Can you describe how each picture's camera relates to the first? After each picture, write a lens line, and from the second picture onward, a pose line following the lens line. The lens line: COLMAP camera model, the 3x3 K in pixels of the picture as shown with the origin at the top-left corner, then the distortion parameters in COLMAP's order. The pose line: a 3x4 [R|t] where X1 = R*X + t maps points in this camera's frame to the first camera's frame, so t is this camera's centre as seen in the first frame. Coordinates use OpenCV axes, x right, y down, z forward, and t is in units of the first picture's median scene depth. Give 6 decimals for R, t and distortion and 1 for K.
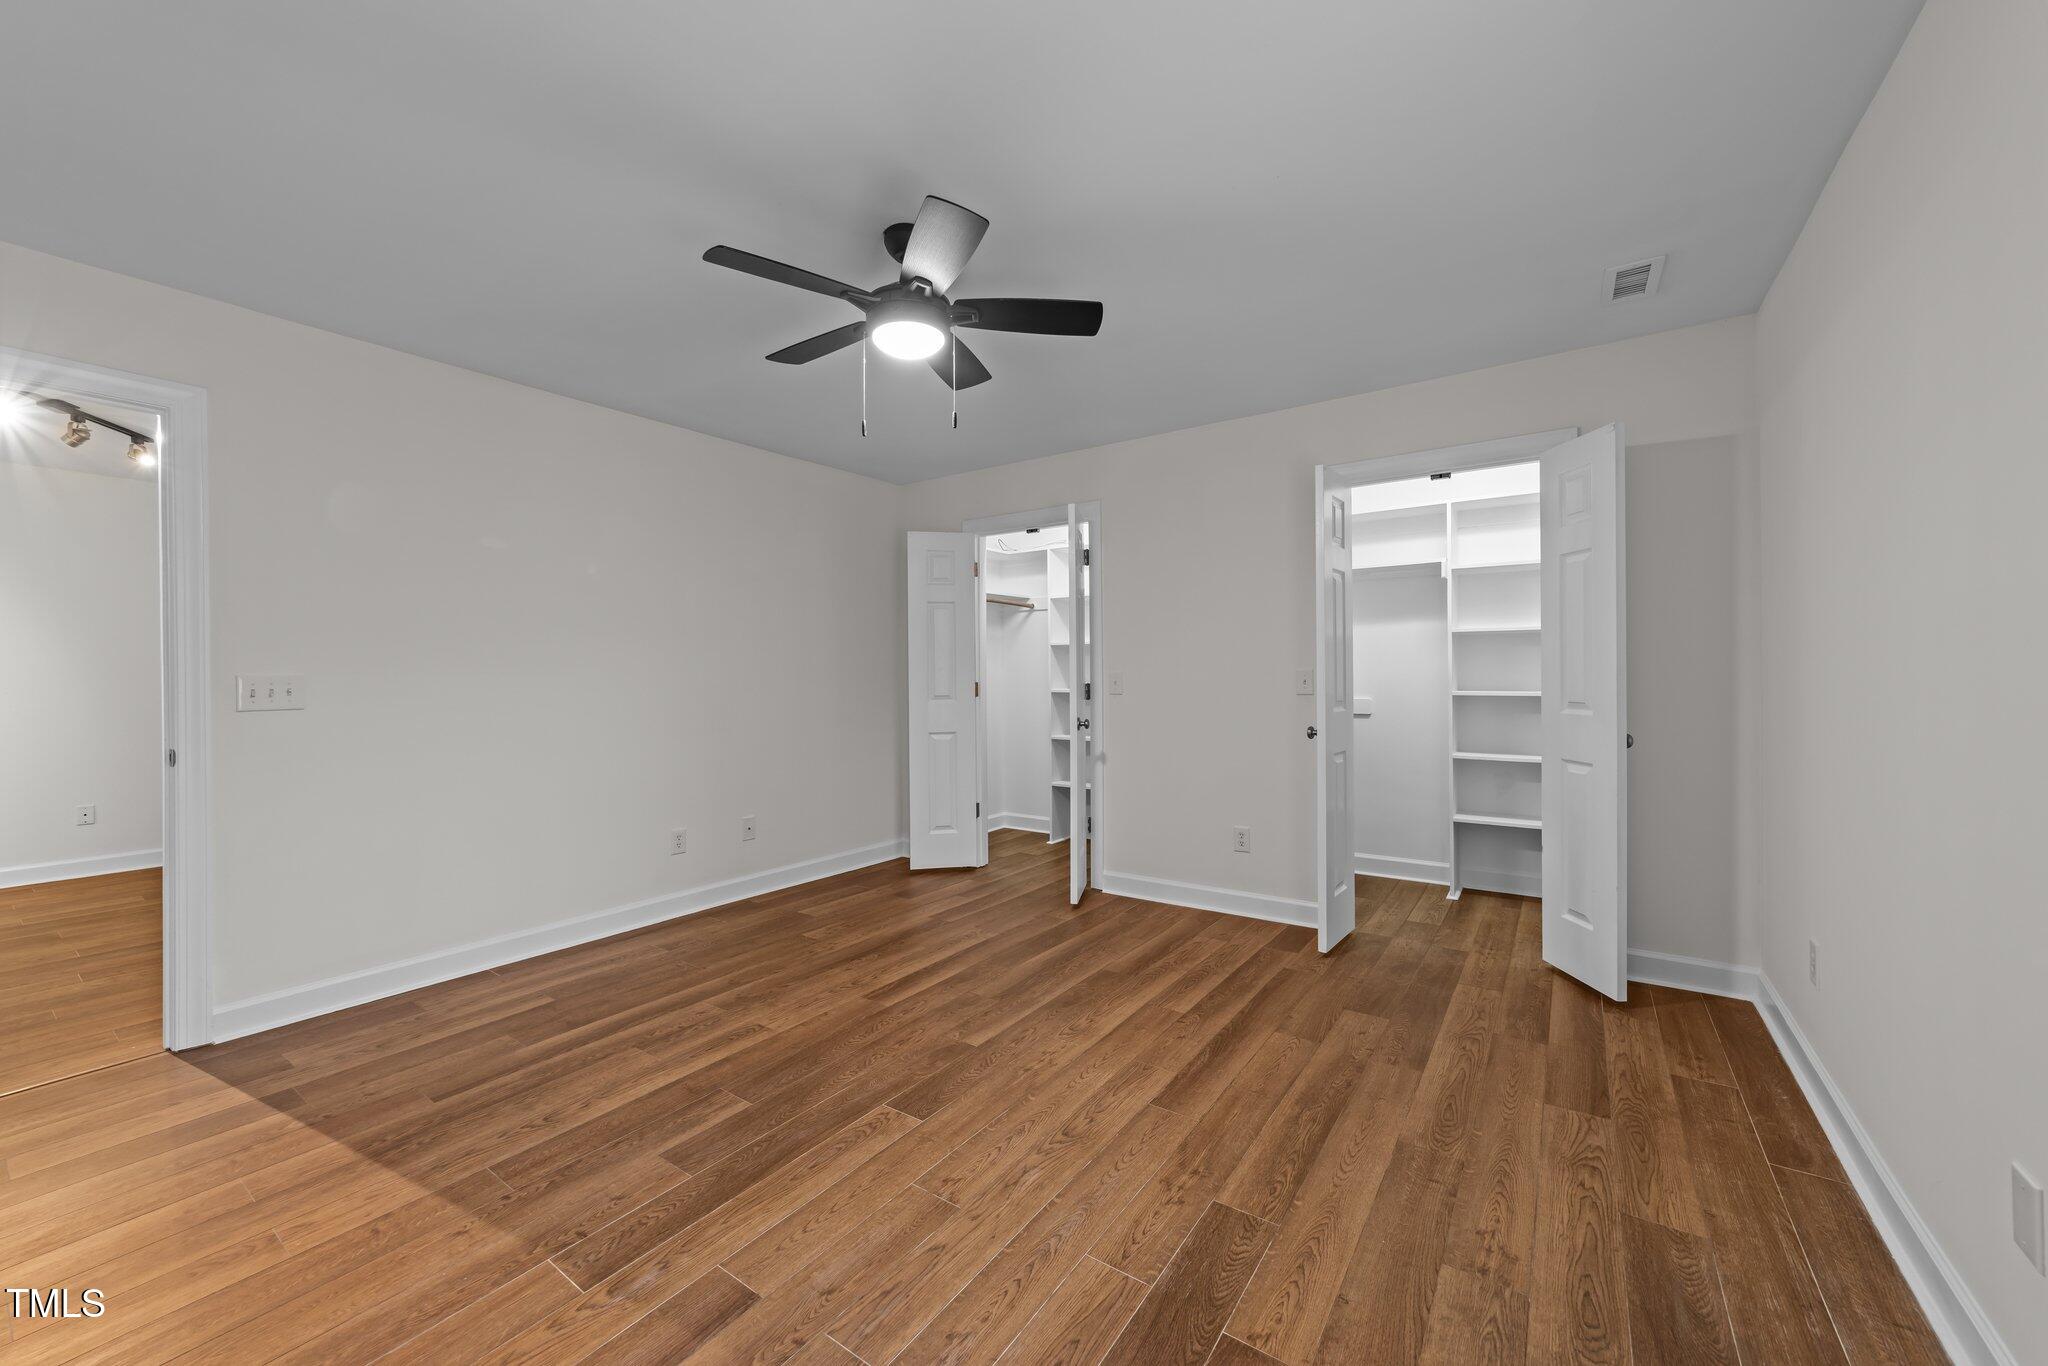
lens RADIAL K [[777.8, 0, 1017.8], [0, 777.8, 673.4], [0, 0, 1]] dist [0.000307, 0.000631]
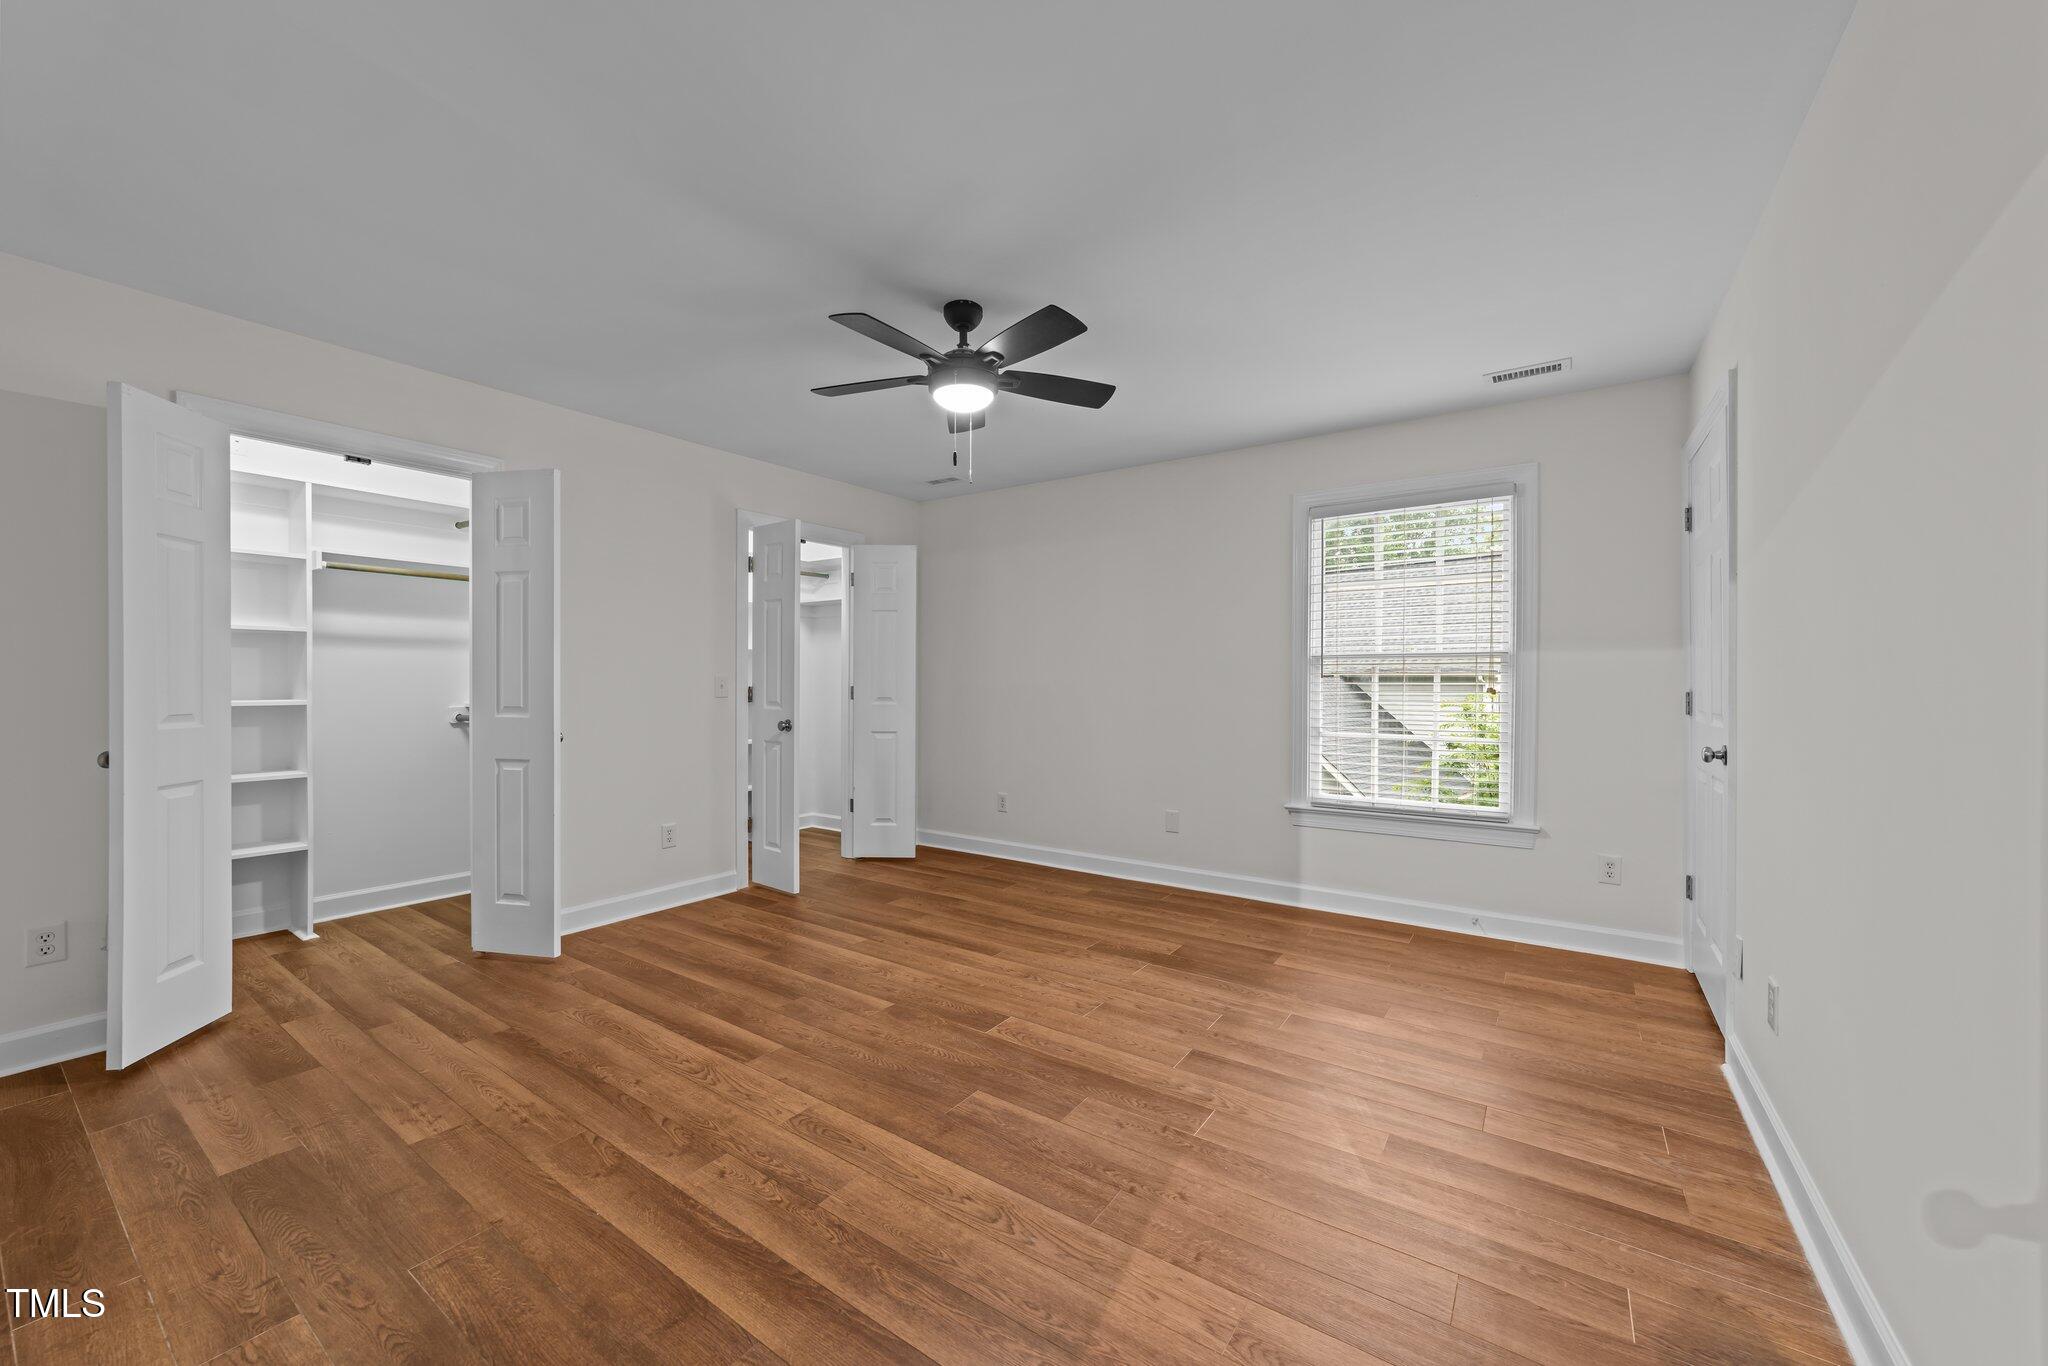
lens RADIAL K [[777.8, 0, 1016.4], [0, 777.8, 689.3], [0, 0, 1]] dist [0.000307, 0.000631]
pose [[-0.005036, 0.000362, 0.999987, -1.131454], [-0.008109, 0.999967, -0.000403, 0.015425], [-0.999954, -0.008111, -0.005032, 0.786147]]
